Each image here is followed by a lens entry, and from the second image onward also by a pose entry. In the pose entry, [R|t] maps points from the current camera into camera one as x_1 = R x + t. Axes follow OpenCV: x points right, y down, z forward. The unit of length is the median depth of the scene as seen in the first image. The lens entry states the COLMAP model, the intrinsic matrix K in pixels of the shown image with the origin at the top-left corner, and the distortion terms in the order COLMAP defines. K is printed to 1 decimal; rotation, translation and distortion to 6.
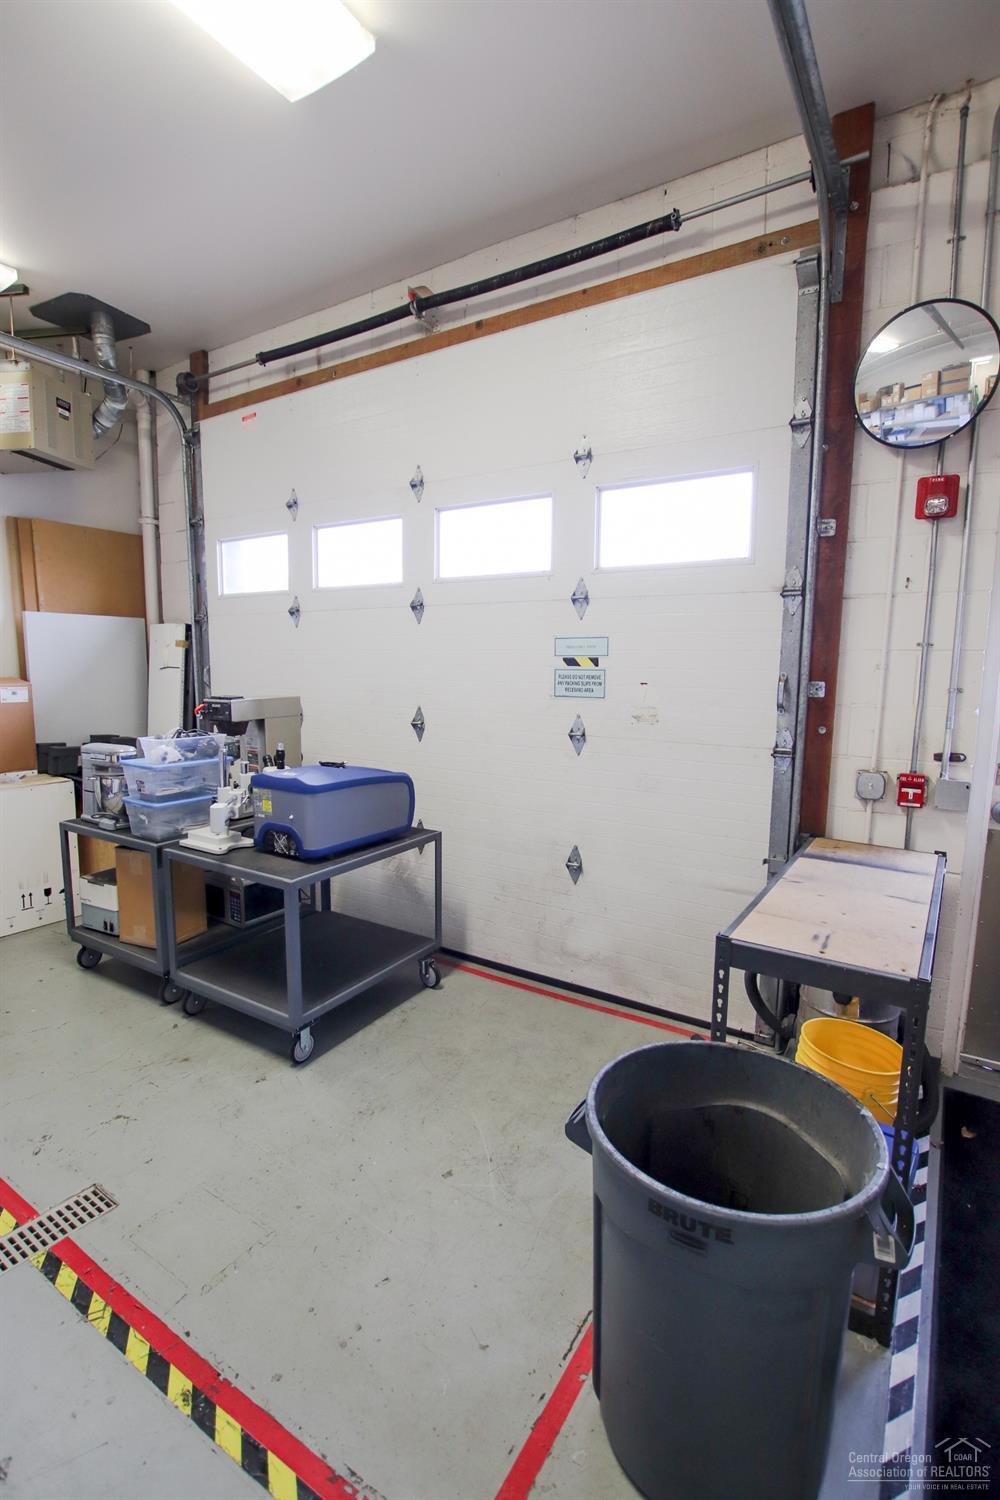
lens RADIAL K [[699.2, 0, 497.2], [0, 699.2, 752.4], [0, 0, 1]] dist [-0.027453, 0.000207]
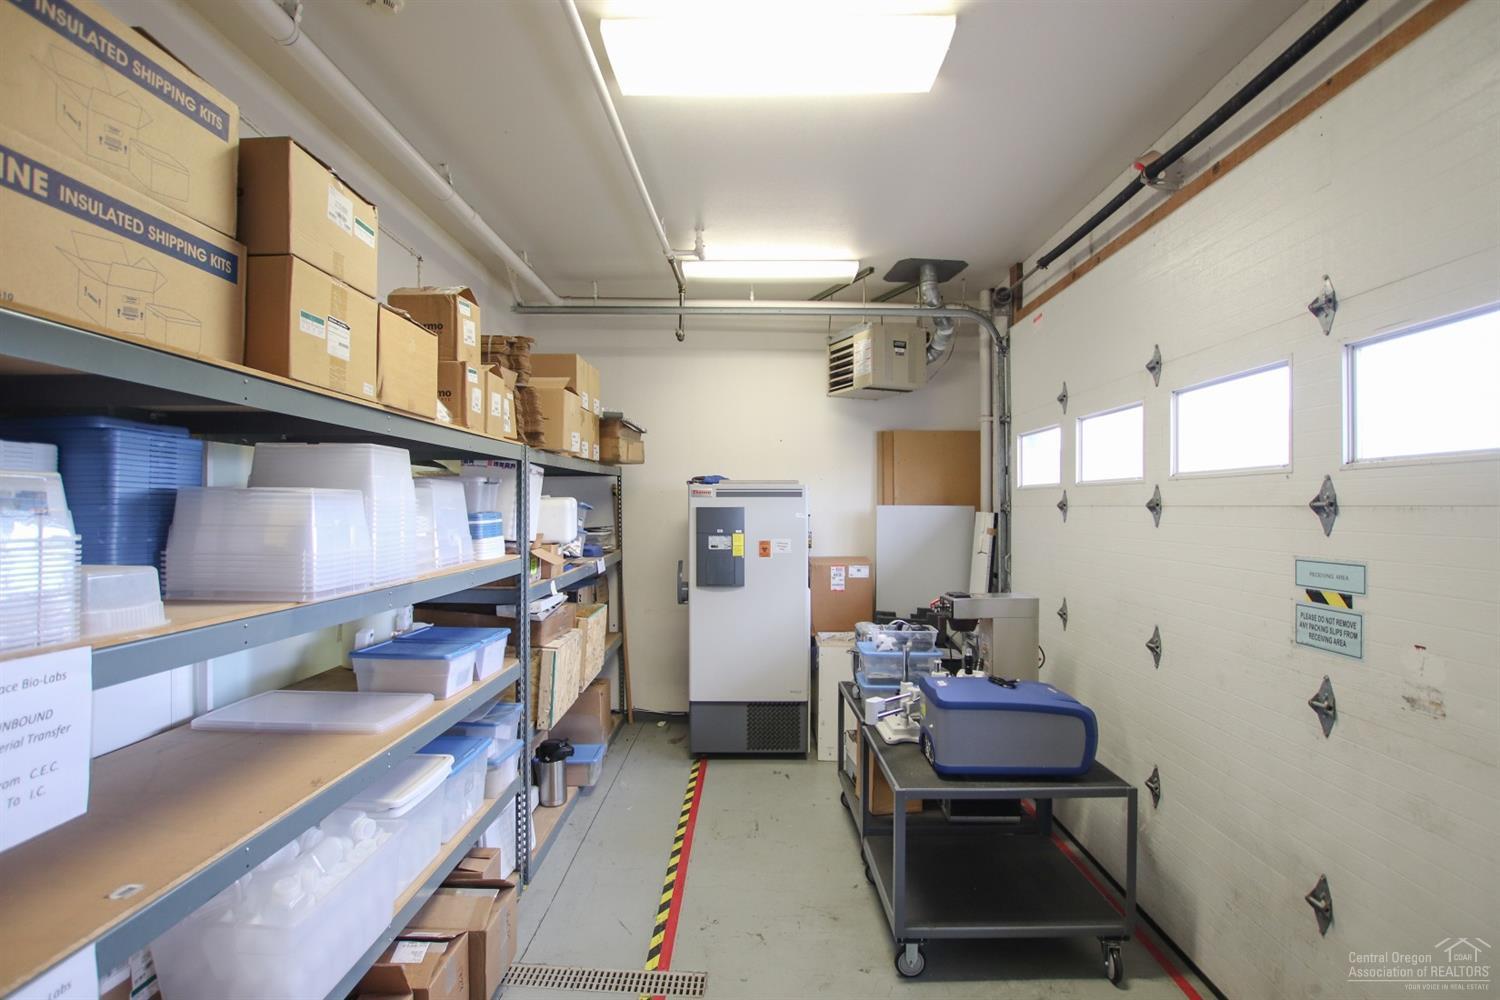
lens RADIAL K [[699.2, 0, 740.2], [0, 699.2, 499.8], [0, 0, 1]] dist [-0.027453, 0.000207]
pose [[0.517738, -0.018500, -0.855339, 0.357186], [-0.101659, 0.991353, -0.082976, -0.101152], [0.849478, 0.129912, 0.511381, 0.152532]]
